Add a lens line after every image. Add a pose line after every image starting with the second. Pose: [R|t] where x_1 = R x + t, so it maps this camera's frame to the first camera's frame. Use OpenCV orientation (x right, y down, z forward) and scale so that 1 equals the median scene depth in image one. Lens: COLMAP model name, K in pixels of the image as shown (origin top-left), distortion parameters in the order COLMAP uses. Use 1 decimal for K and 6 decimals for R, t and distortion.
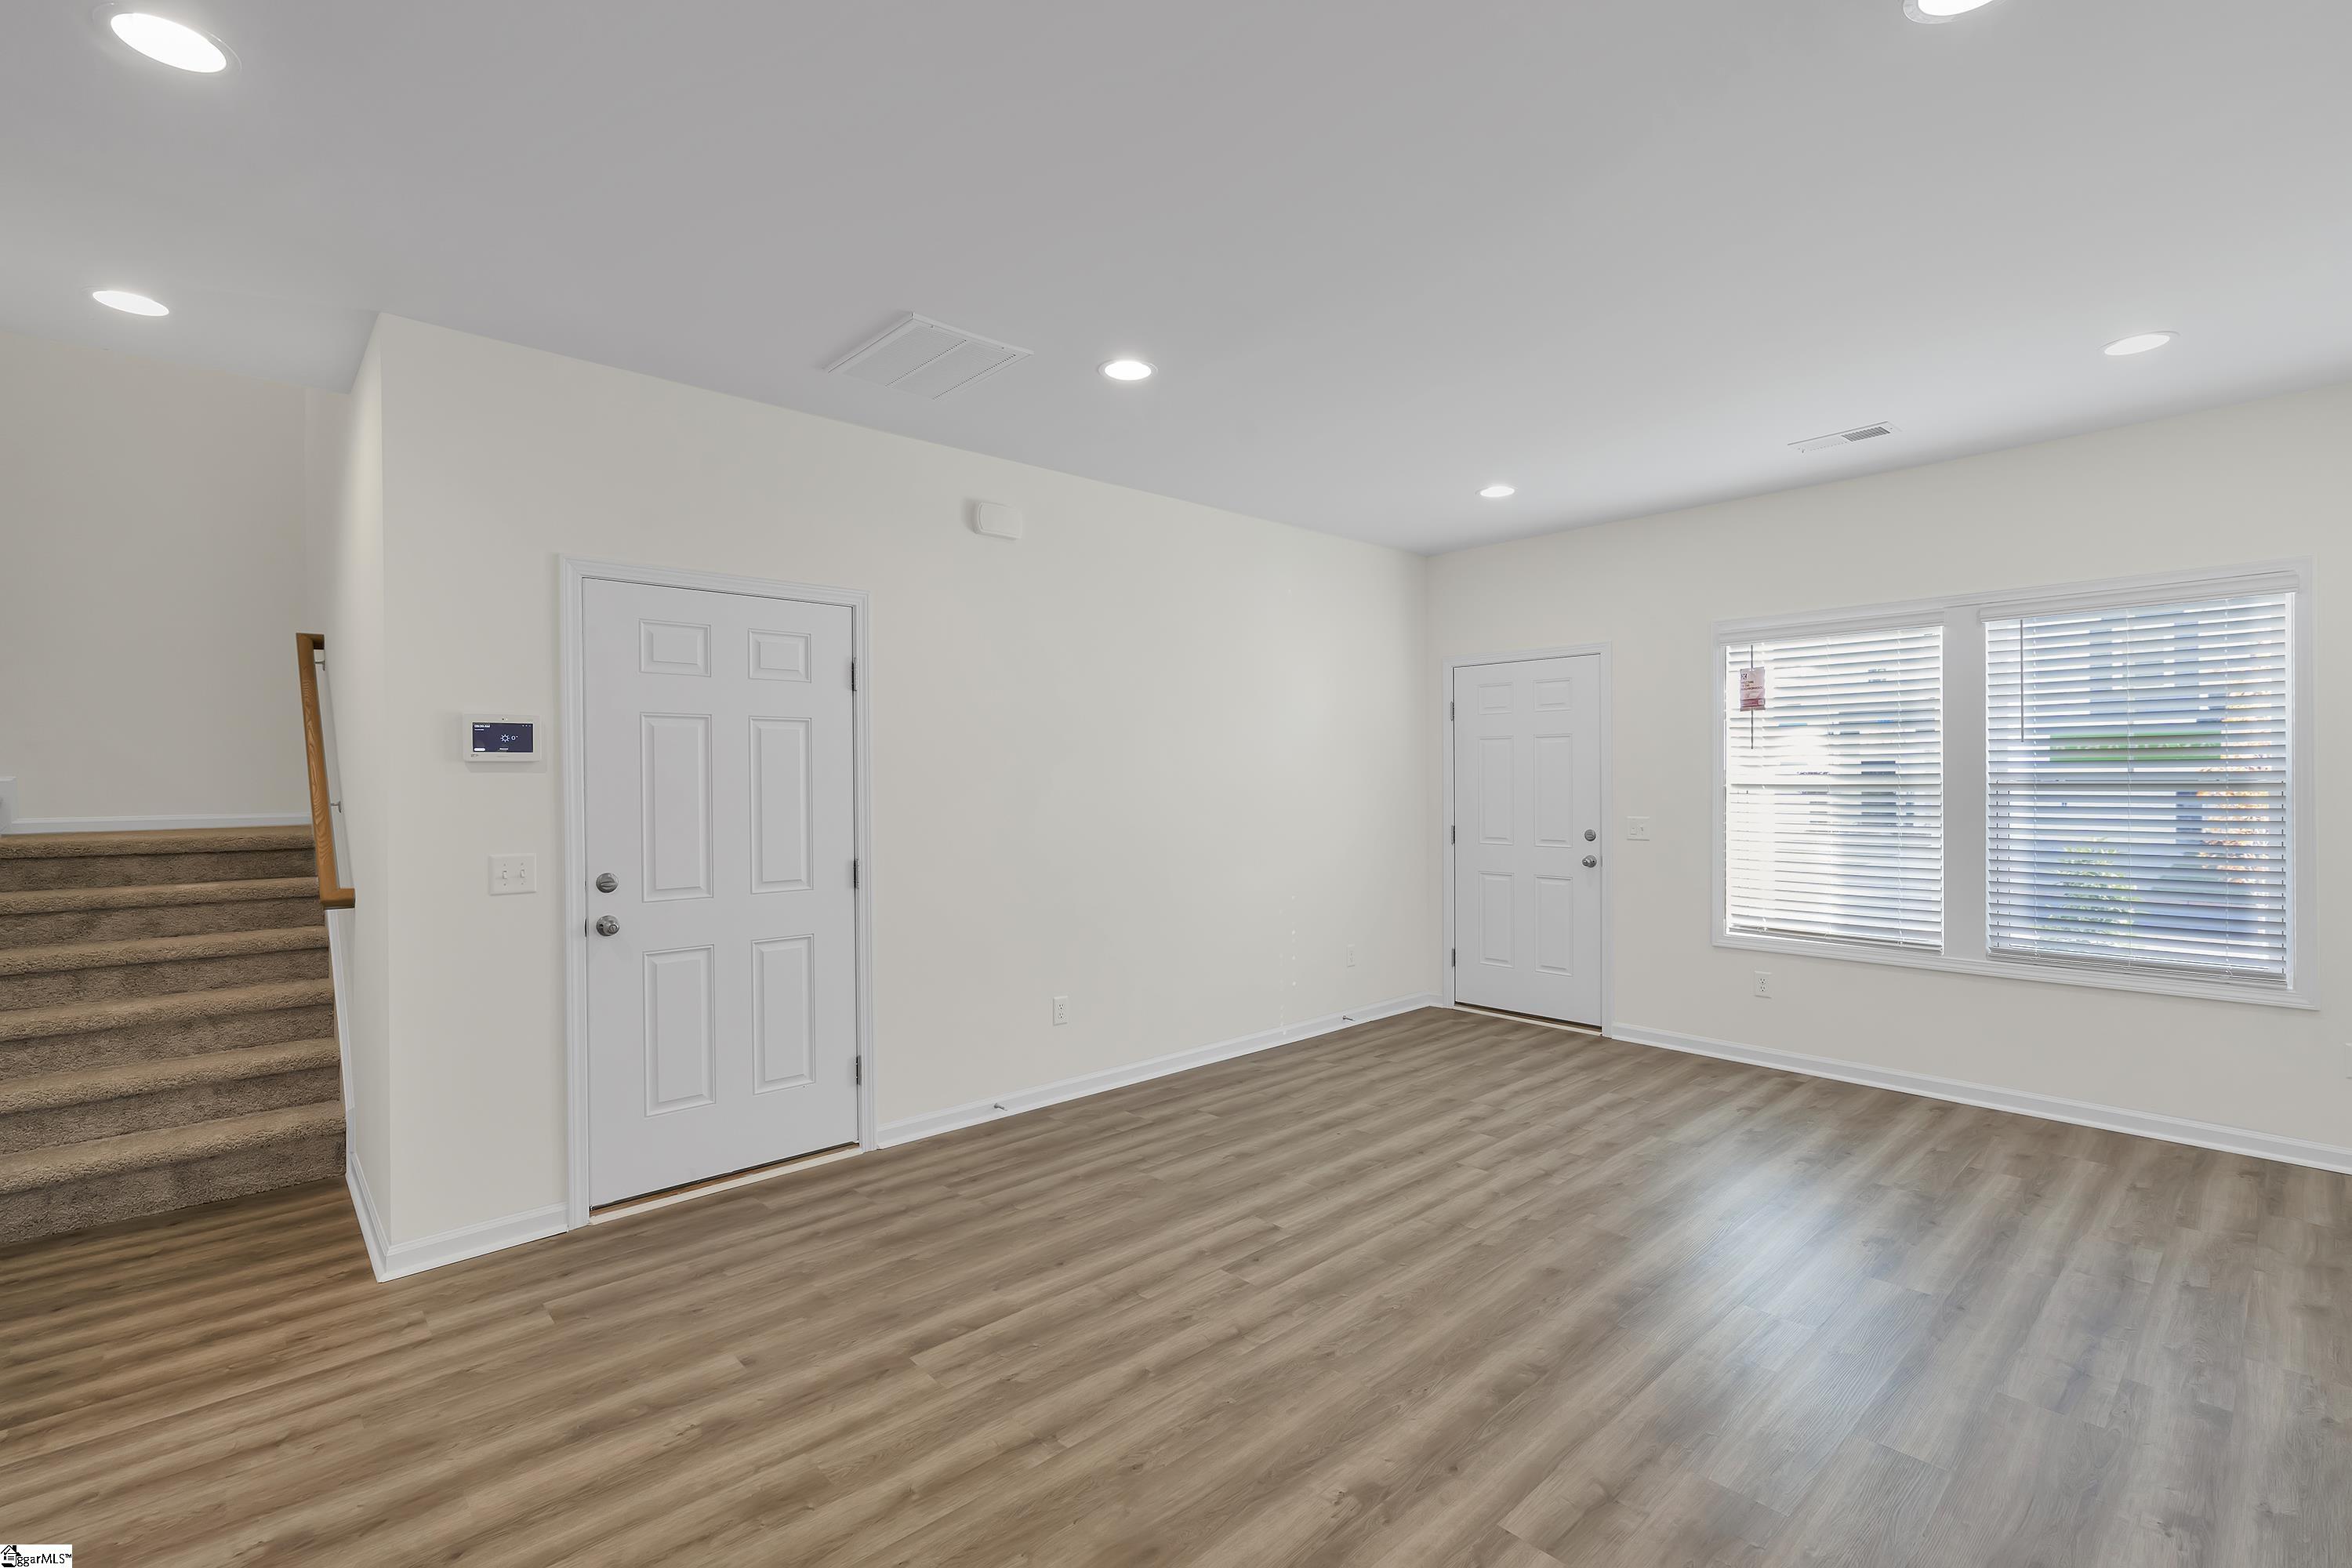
lens RADIAL K [[1048.1, 0, 1175.1], [0, 1048.1, 790.1], [0, 0, 1]] dist [-0.002475, 0.000221]
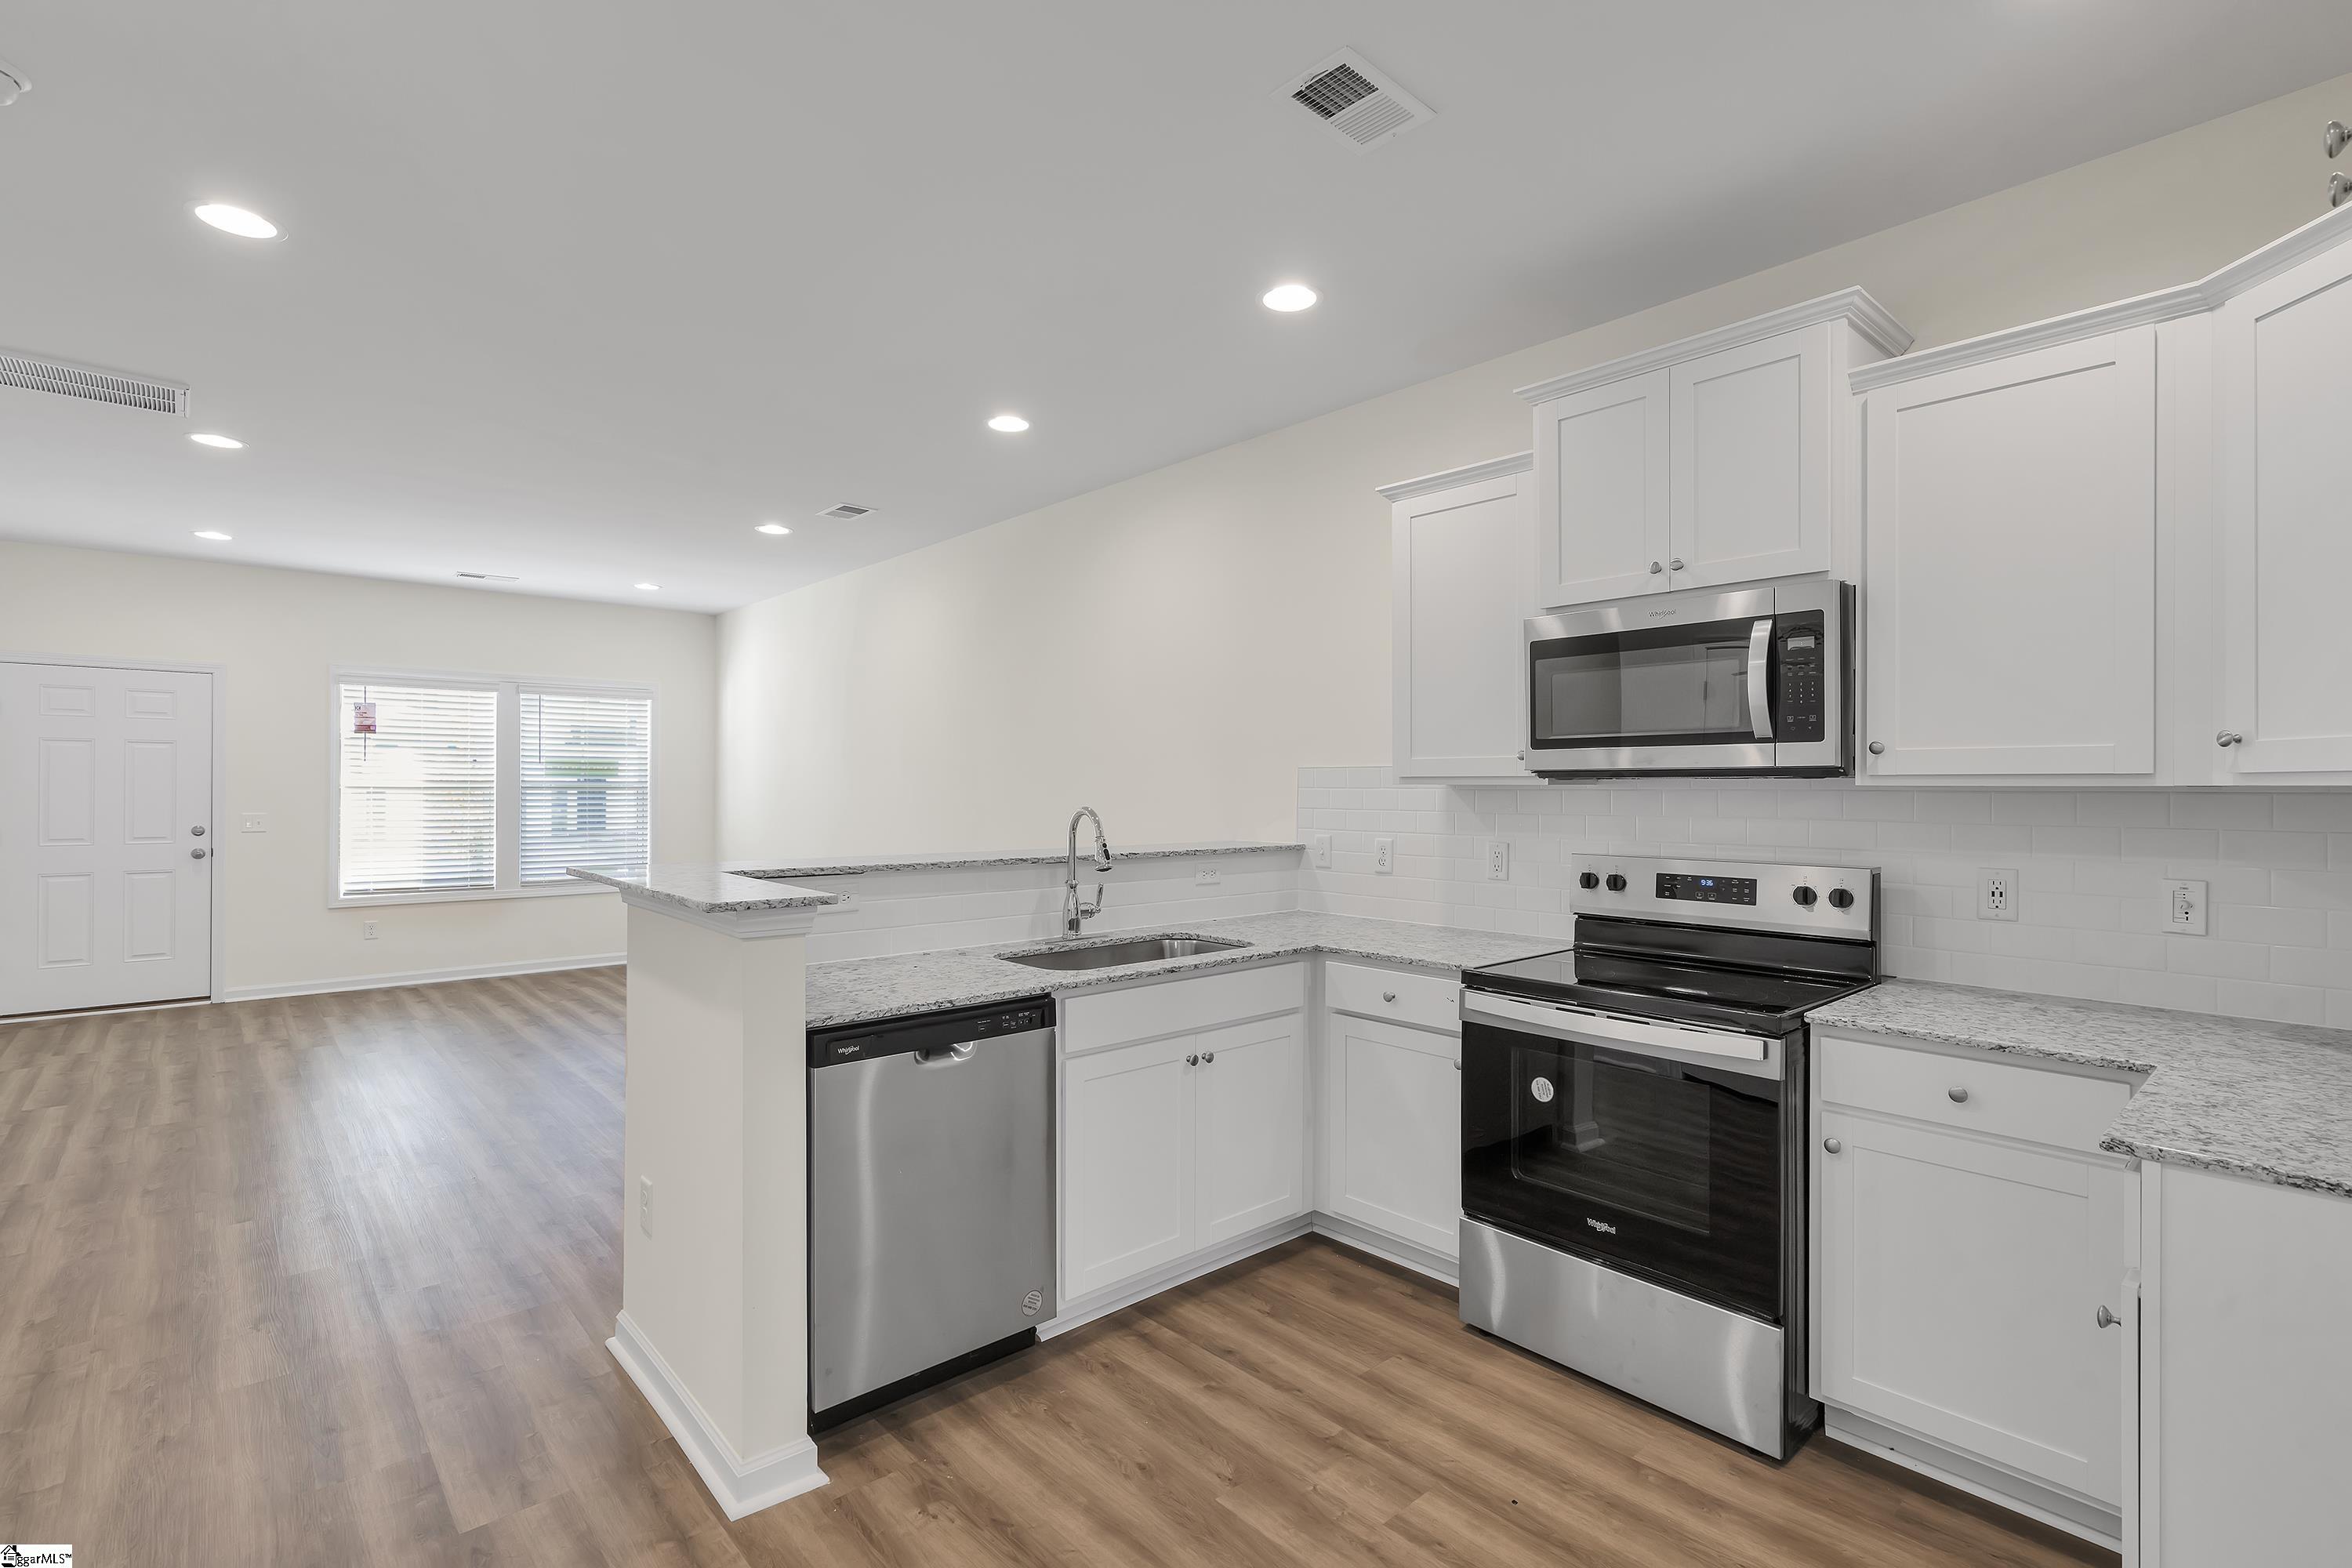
lens RADIAL K [[1084.6, 0, 1176.0], [0, 1084.6, 784.0], [0, 0, 1]] dist [0.001387, 0.000467]
pose [[0.004853, 0.009860, 0.999940, -1.201265], [0.009438, 0.999906, -0.009906, 0.021281], [-0.999944, 0.009486, 0.004759, -0.111785]]
